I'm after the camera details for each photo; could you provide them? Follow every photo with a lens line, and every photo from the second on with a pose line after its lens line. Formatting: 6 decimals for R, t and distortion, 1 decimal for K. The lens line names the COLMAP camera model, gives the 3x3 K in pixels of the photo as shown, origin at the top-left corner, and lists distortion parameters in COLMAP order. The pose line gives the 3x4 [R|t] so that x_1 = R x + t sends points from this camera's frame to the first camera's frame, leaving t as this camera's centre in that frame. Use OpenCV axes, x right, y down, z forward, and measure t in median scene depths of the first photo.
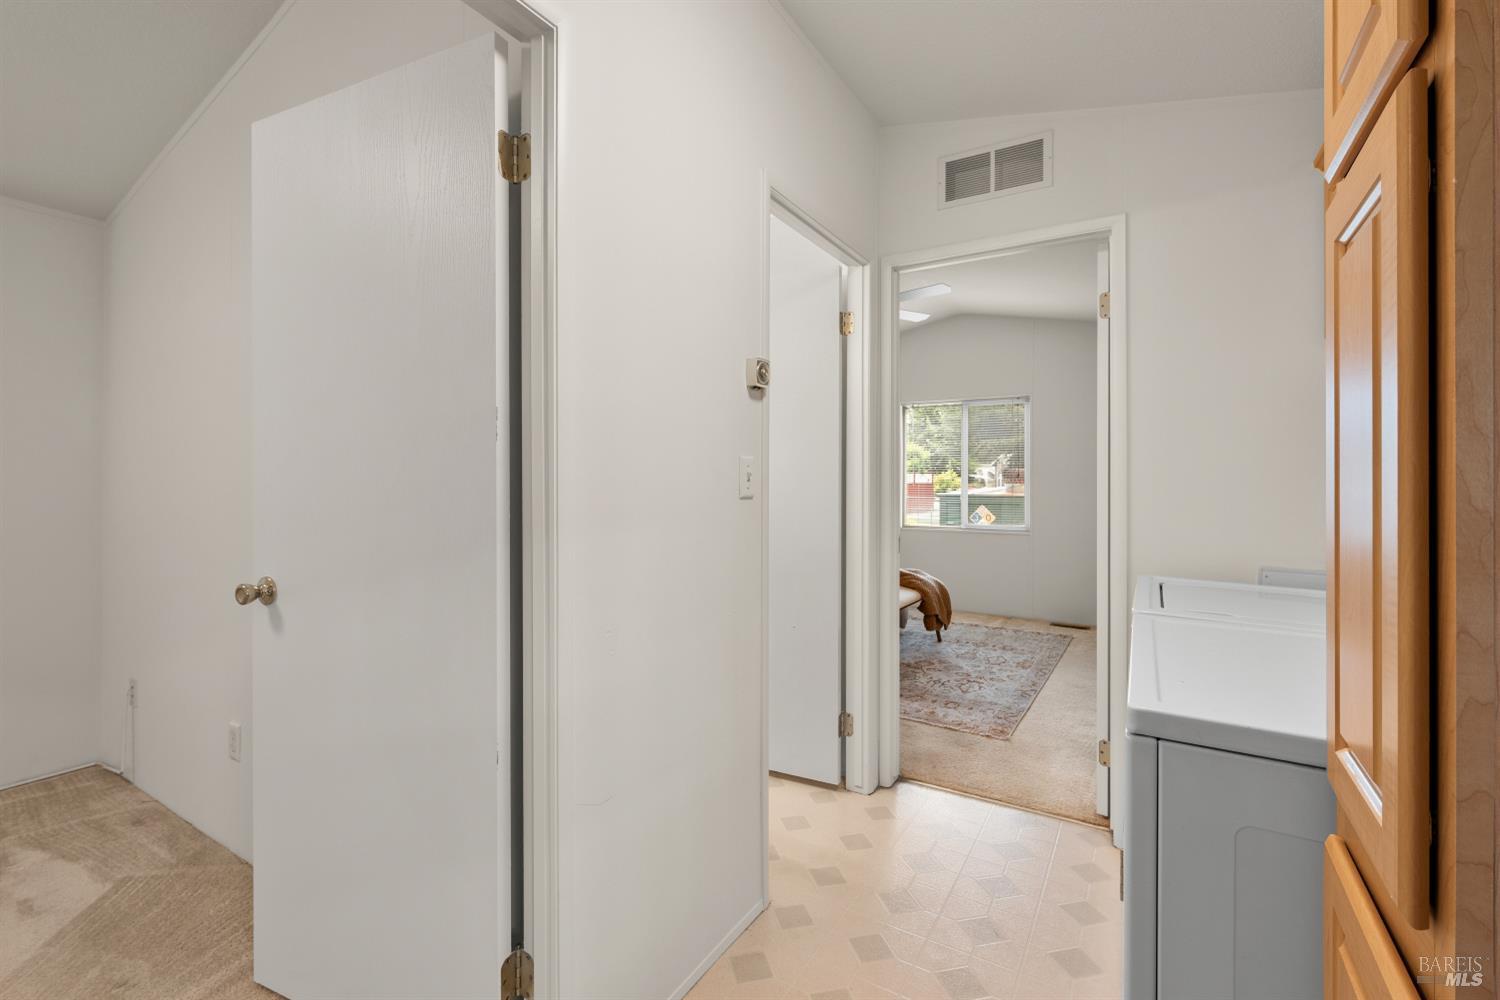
lens RADIAL K [[682.6, 0, 745.4], [0, 682.6, 486.5], [0, 0, 1]] dist [0.003312, 0.000104]
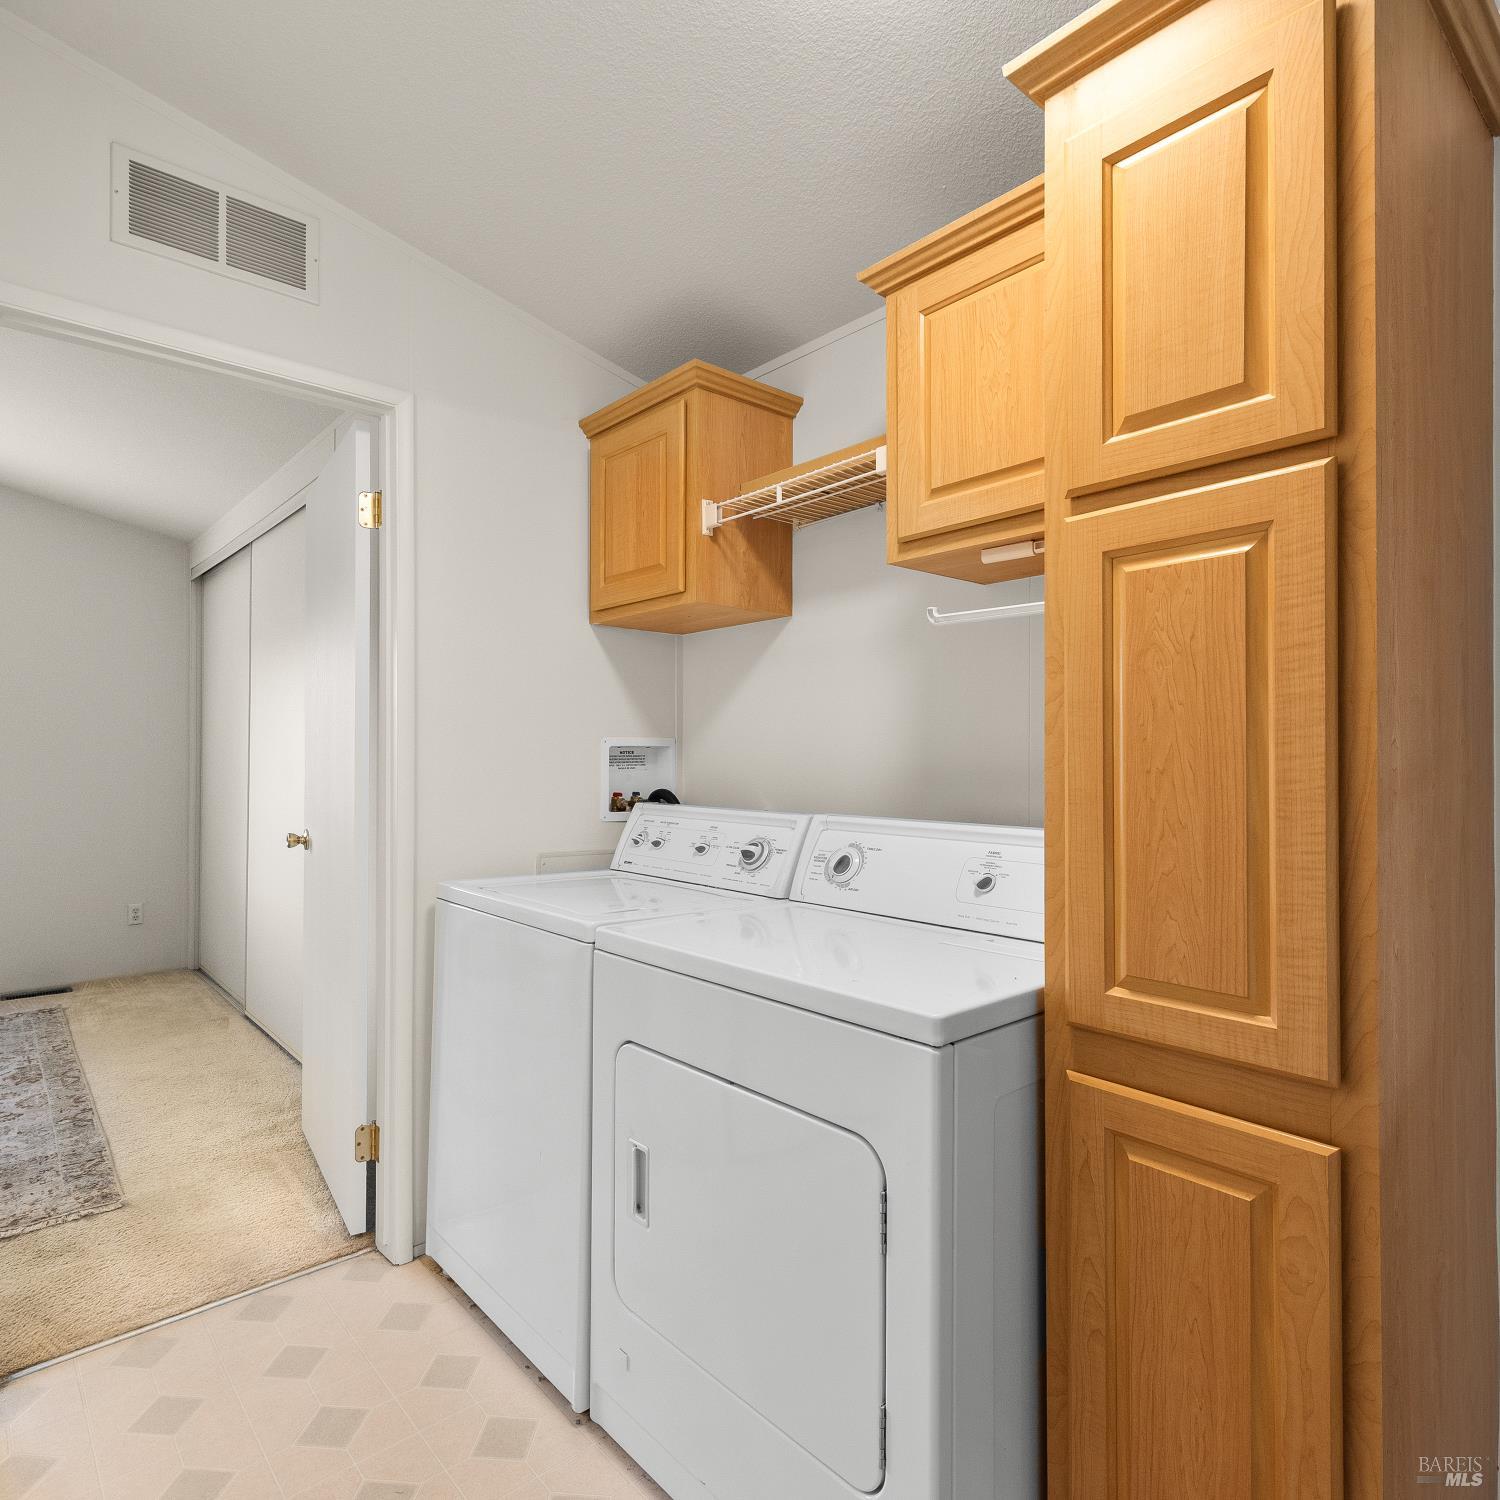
lens RADIAL K [[893.3, 0, 745.0], [0, 893.3, 755.2], [0, 0, 1]] dist [-0.001988, 0.000153]
pose [[0.291156, -0.002013, 0.956673, -0.231824], [0.008518, 0.999964, -0.000488, -0.006533], [-0.956638, 0.008291, 0.291163, 0.342764]]
